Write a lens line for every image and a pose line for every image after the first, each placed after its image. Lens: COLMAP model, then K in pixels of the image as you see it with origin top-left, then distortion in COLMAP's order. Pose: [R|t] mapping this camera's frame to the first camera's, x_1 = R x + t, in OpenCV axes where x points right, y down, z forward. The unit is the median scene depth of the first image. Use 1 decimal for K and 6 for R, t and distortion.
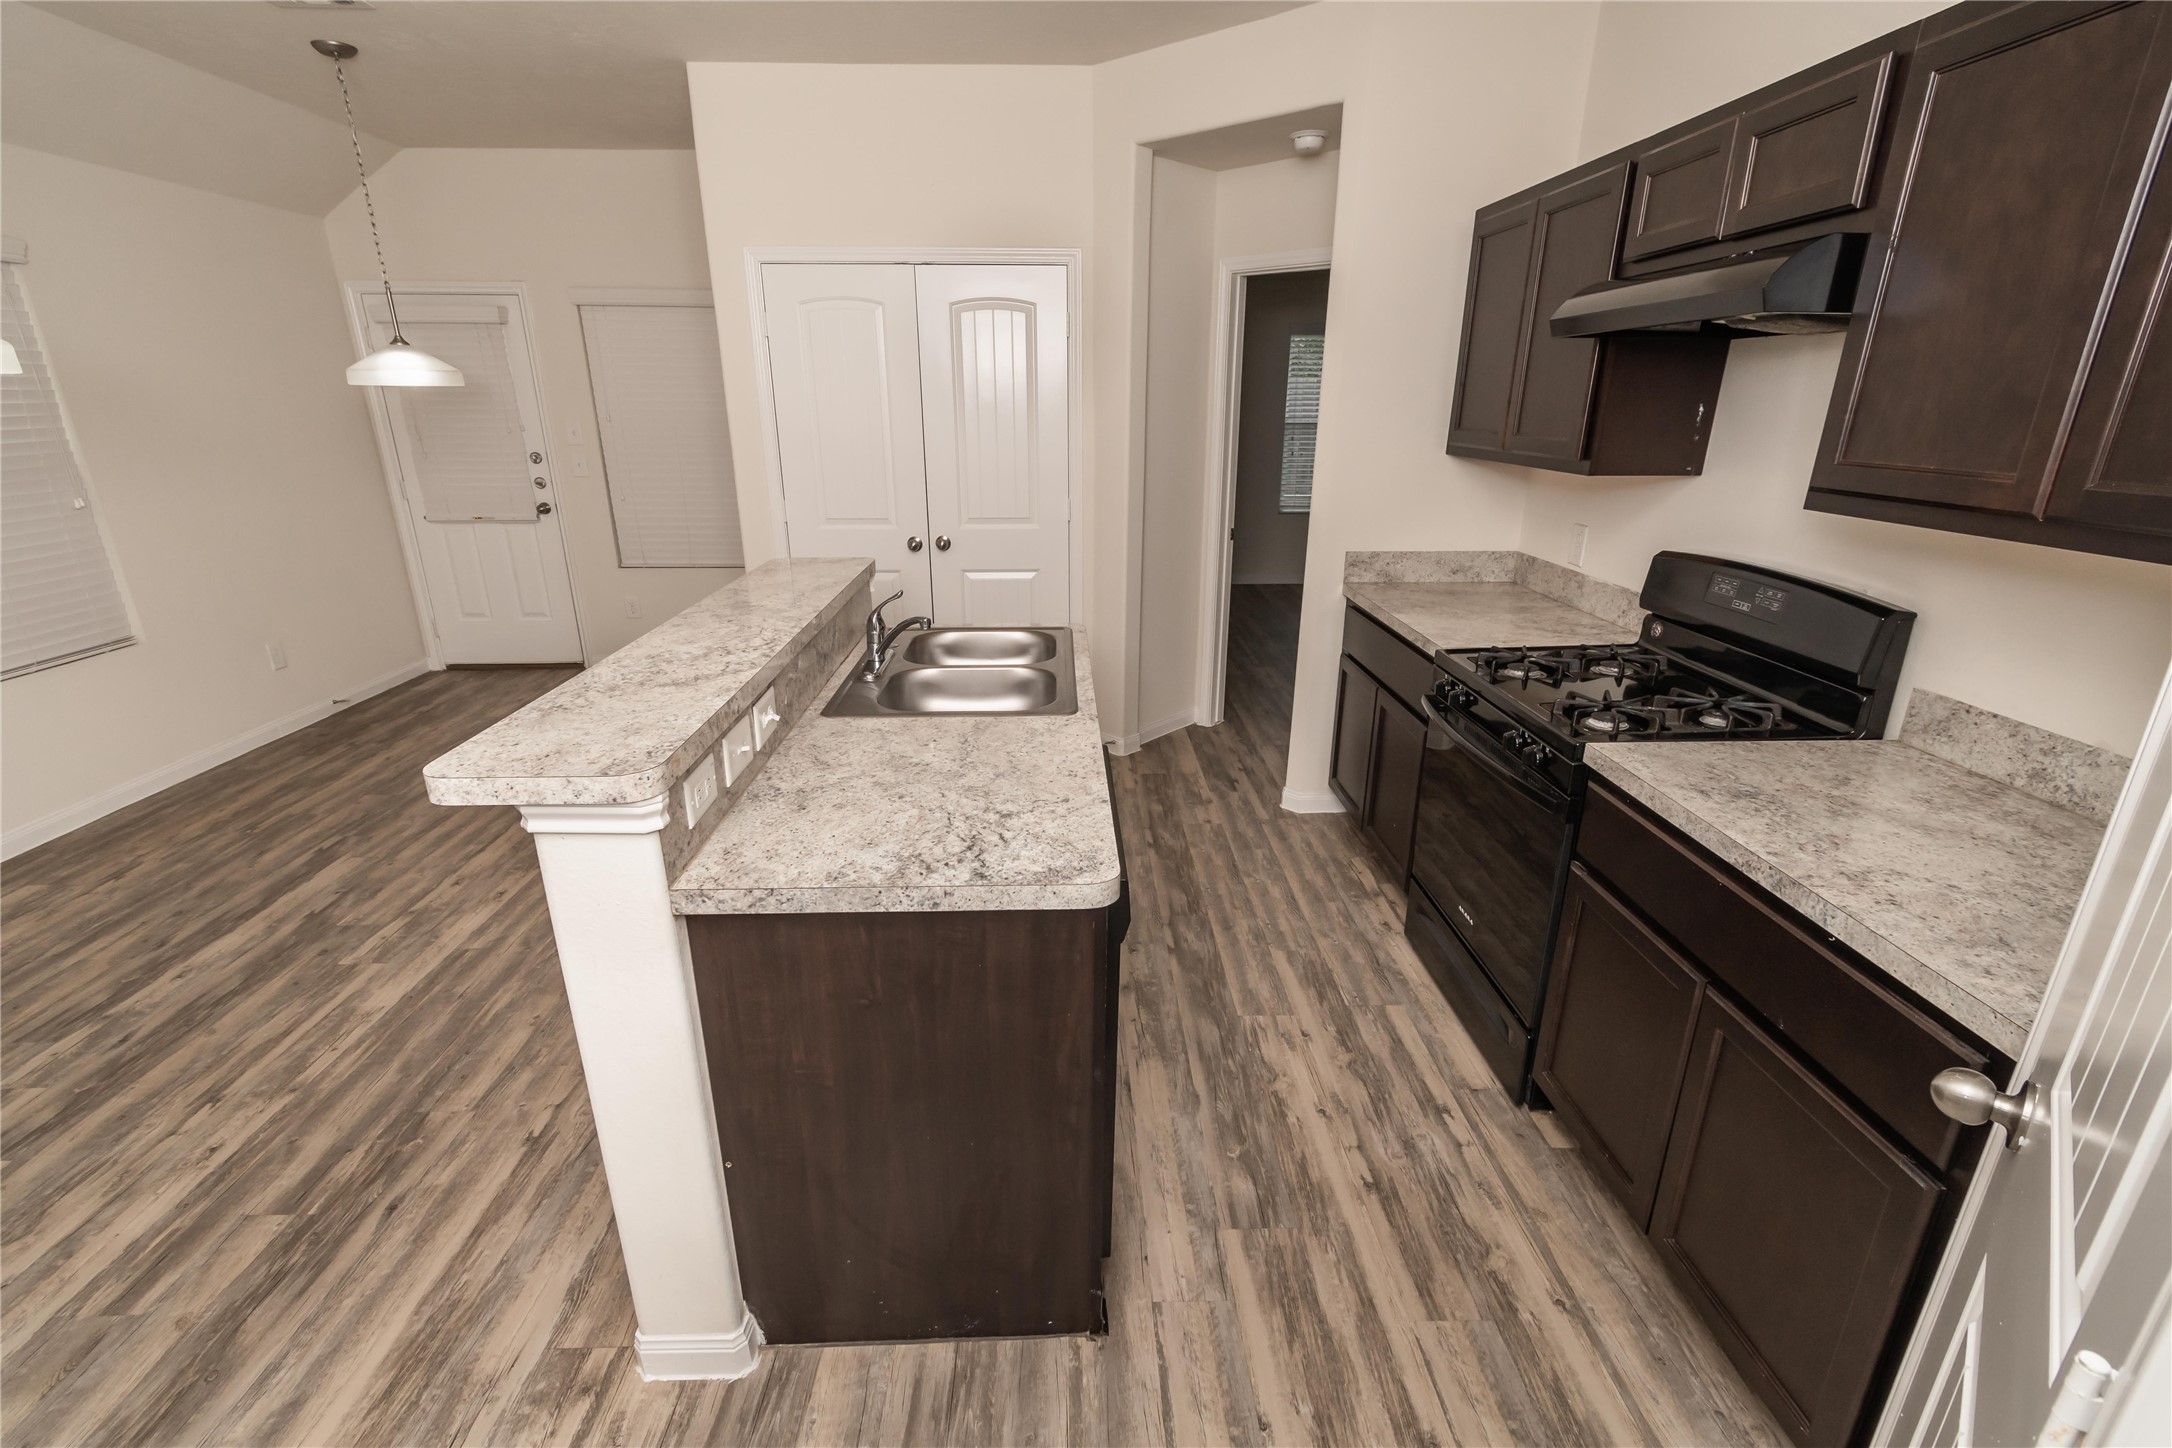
lens RADIAL K [[962.1, 0, 1087.3], [0, 962.1, 734.3], [0, 0, 1]] dist [0.001056, -0.000015]
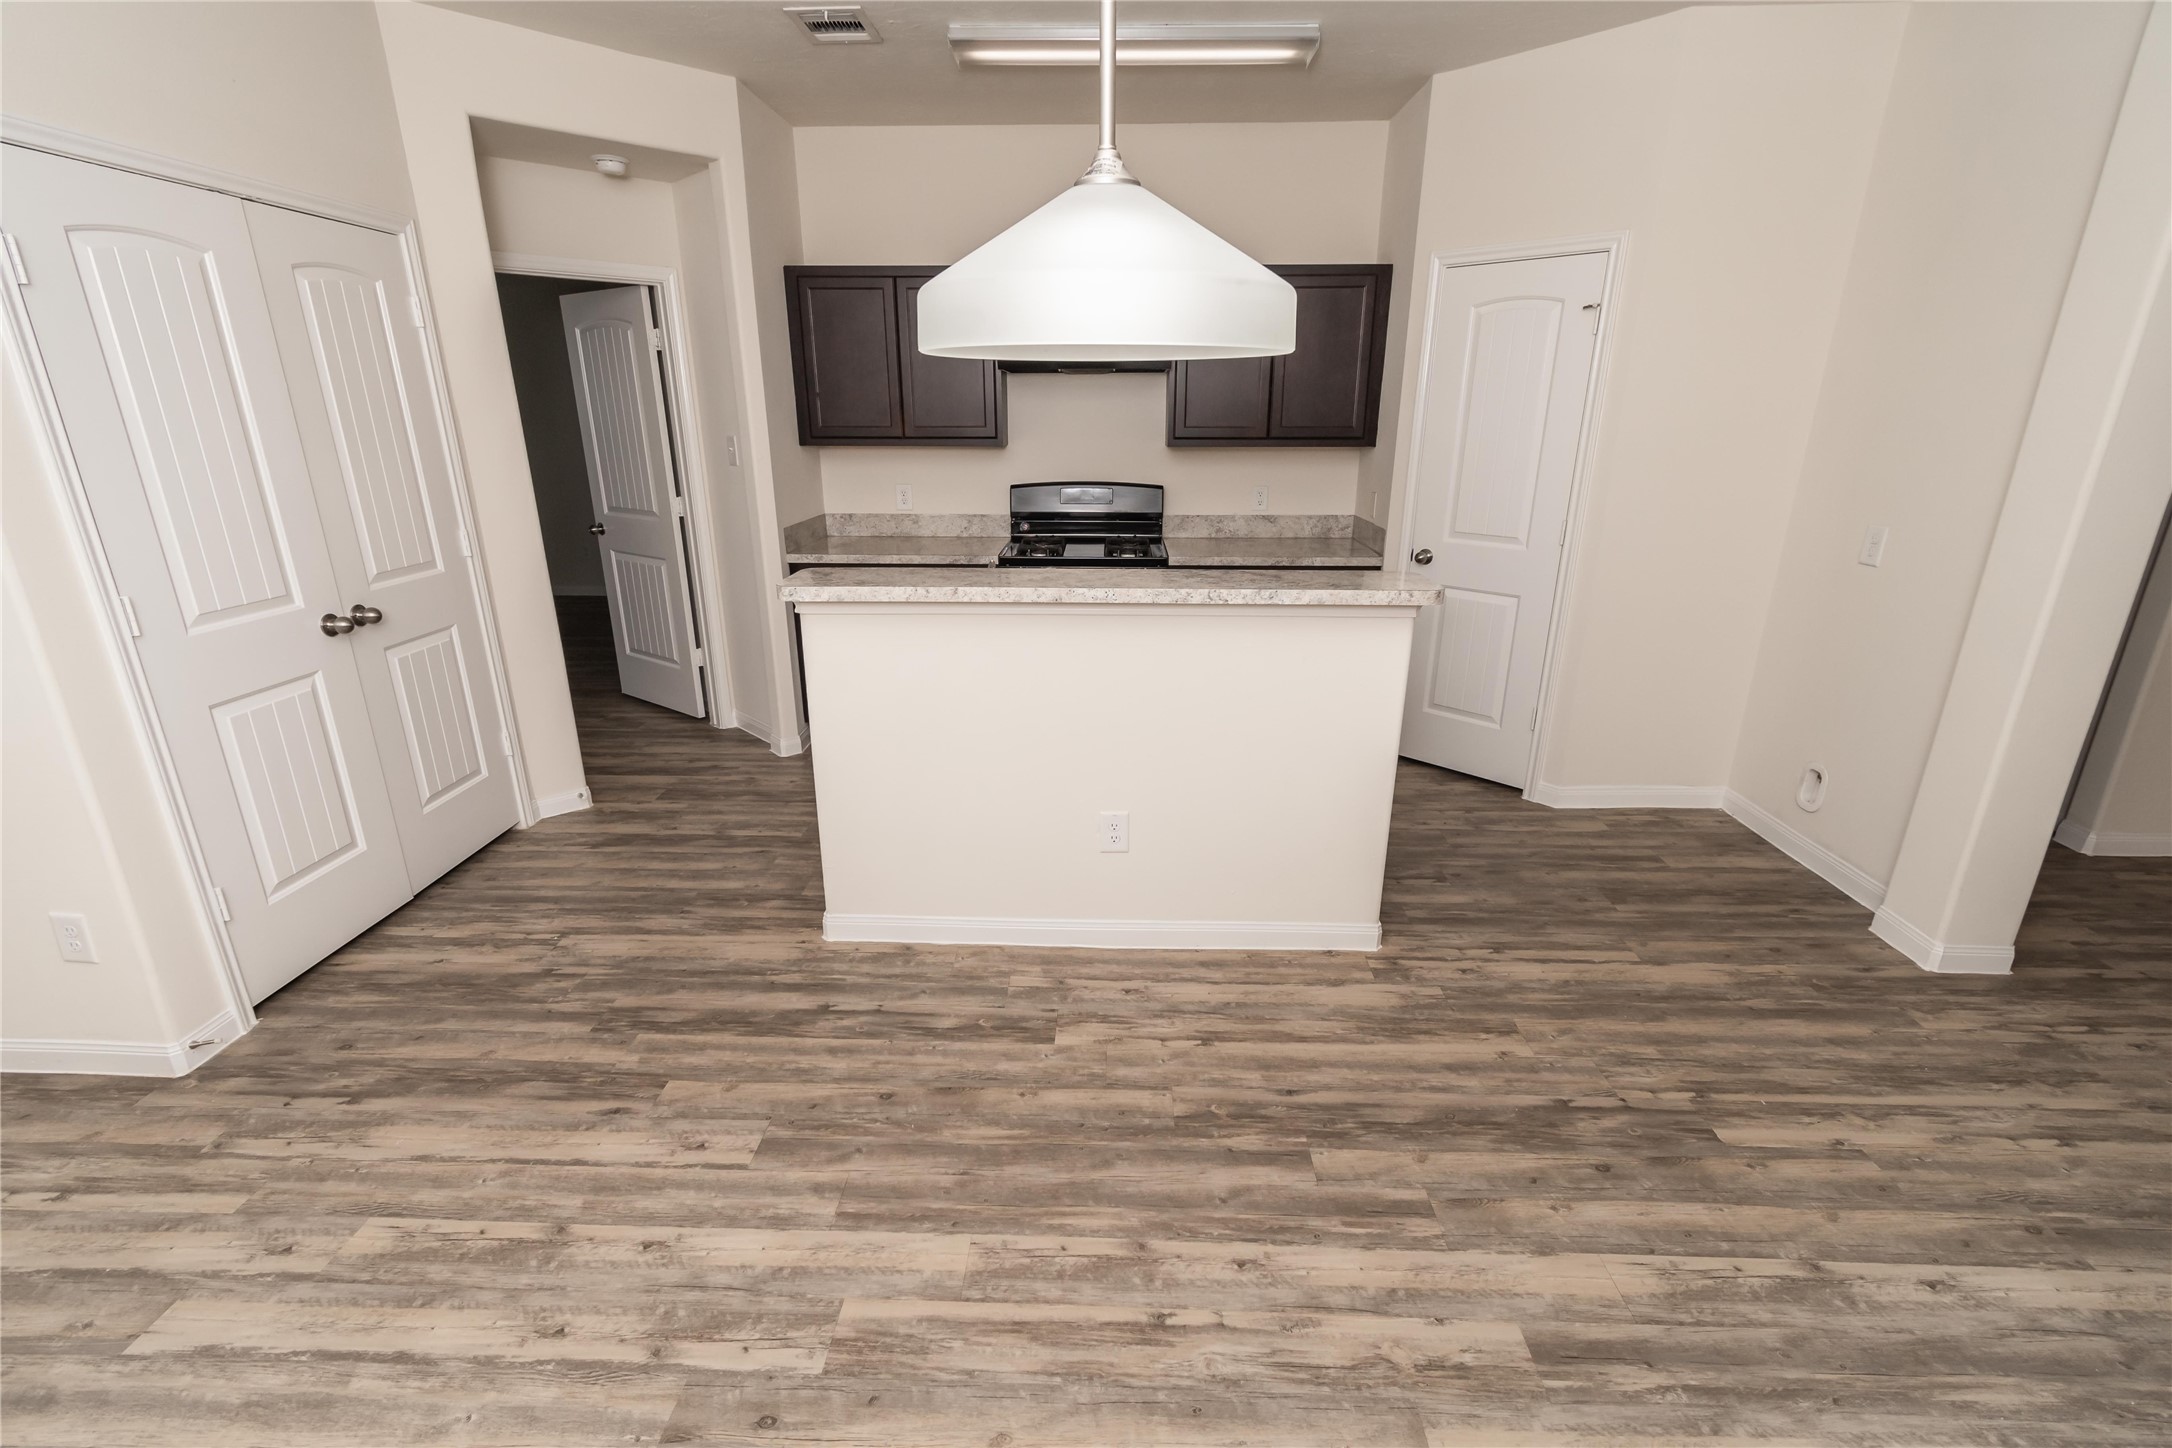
lens RADIAL K [[986.6, 0, 1086.6], [0, 986.6, 715.6], [0, 0, 1]] dist [0.003039, -0.000613]
pose [[0.056764, -0.301424, 0.951799, -1.294093], [0.332297, 0.904686, 0.266686, -0.238952], [-0.941465, 0.301142, 0.151515, 0.681025]]
